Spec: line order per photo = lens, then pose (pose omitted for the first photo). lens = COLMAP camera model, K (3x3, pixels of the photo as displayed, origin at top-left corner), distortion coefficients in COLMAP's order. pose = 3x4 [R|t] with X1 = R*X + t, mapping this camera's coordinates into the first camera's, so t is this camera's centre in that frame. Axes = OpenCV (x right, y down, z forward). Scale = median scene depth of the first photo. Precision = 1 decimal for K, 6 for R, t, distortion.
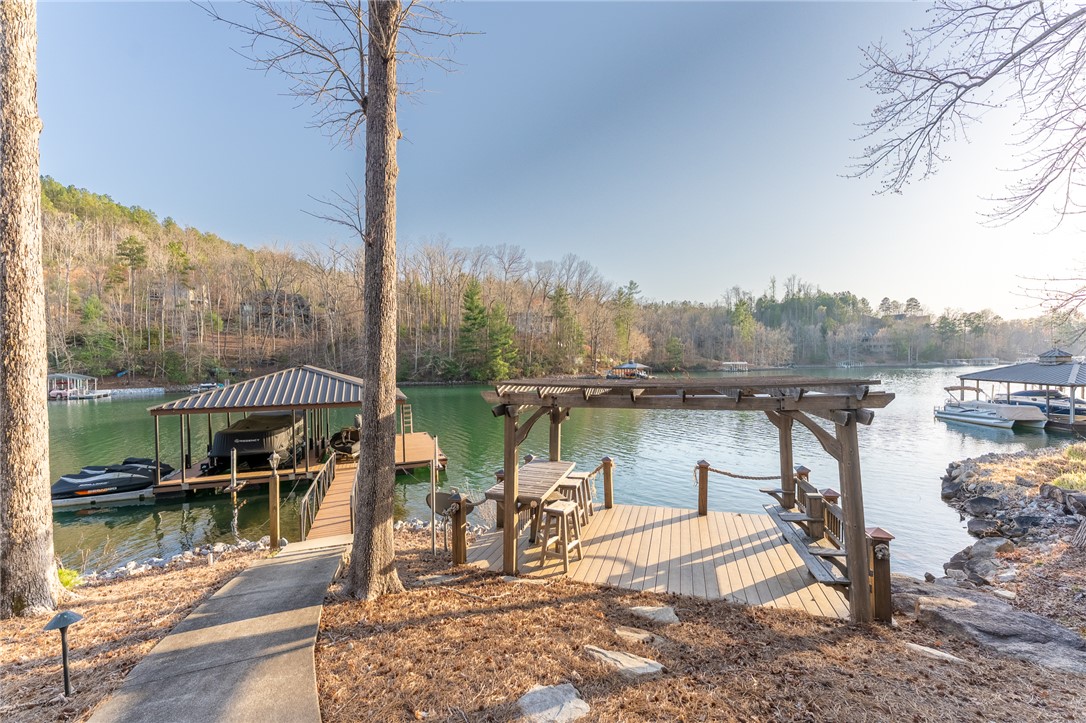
lens RADIAL K [[441.2, 0, 545.3], [0, 441.2, 367.1], [0, 0, 1]] dist [0.007868, -0.000398]
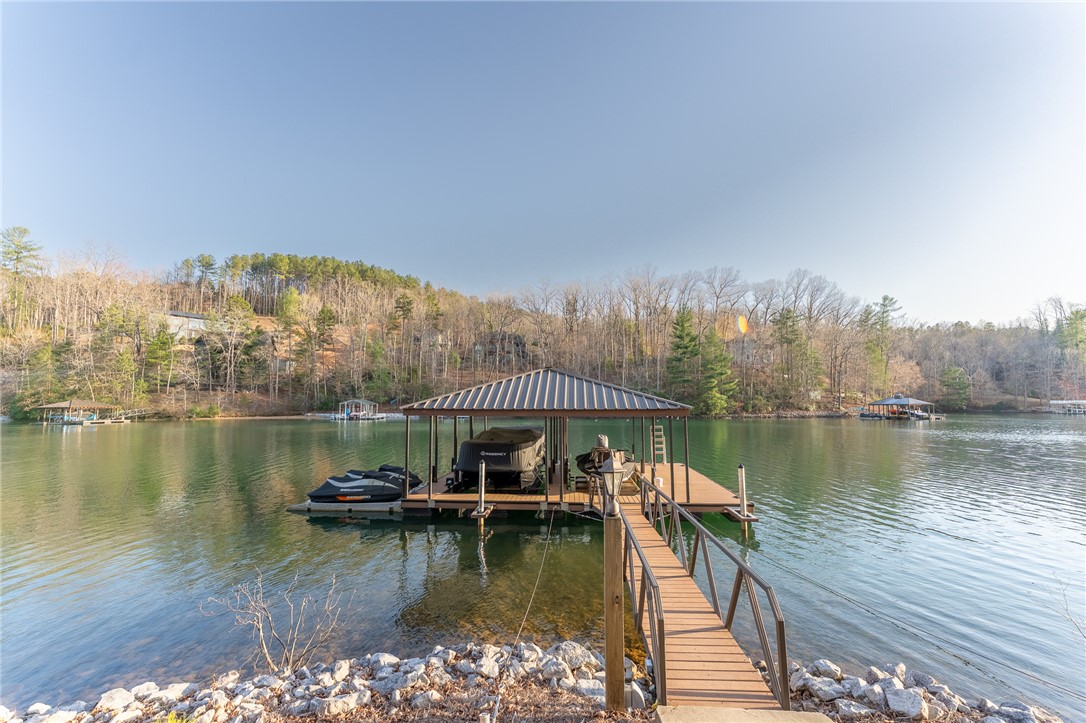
lens RADIAL K [[441.2, 0, 545.3], [0, 441.2, 367.1], [0, 0, 1]] dist [0.007868, -0.000398]
pose [[0.906988, -0.018502, -0.420749, -0.039981], [-0.017266, 0.996561, -0.081042, 0.011715], [0.420802, 0.080768, 0.903550, 0.048471]]
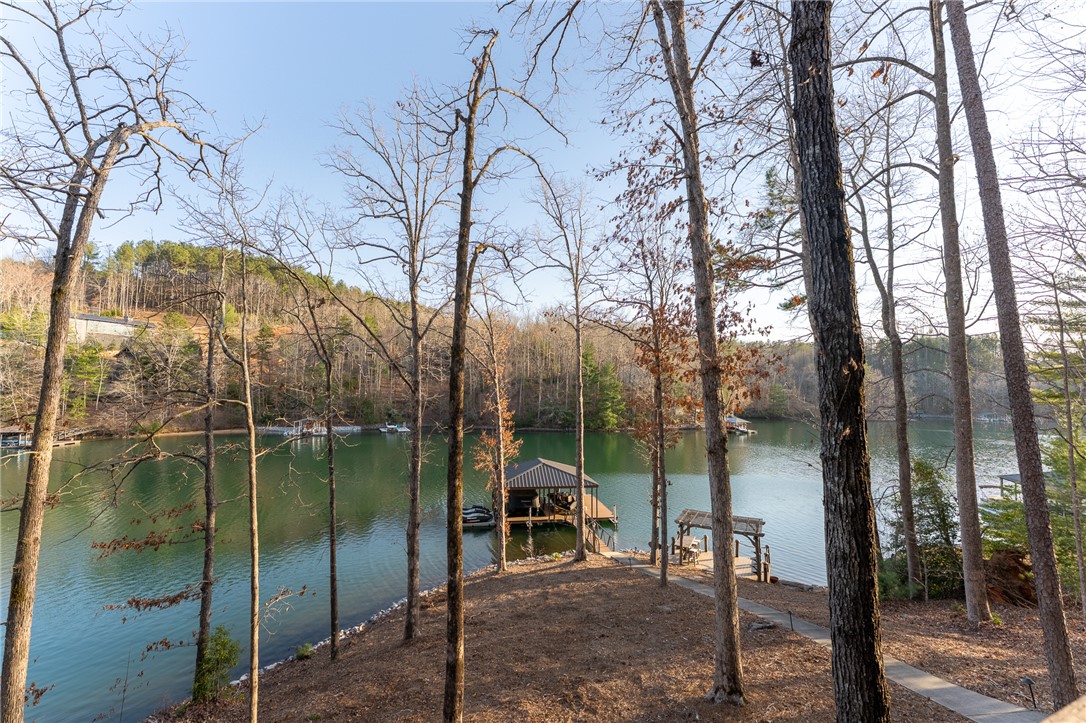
lens RADIAL K [[440.5, 0, 543.0], [0, 440.5, 361.5], [0, 0, 1]] dist [0.009189, 0.000117]
pose [[0.976178, 0.011237, -0.216680, -0.024207], [-0.028184, 0.996764, -0.075279, -0.056782], [0.215133, 0.079592, 0.973336, -0.180242]]
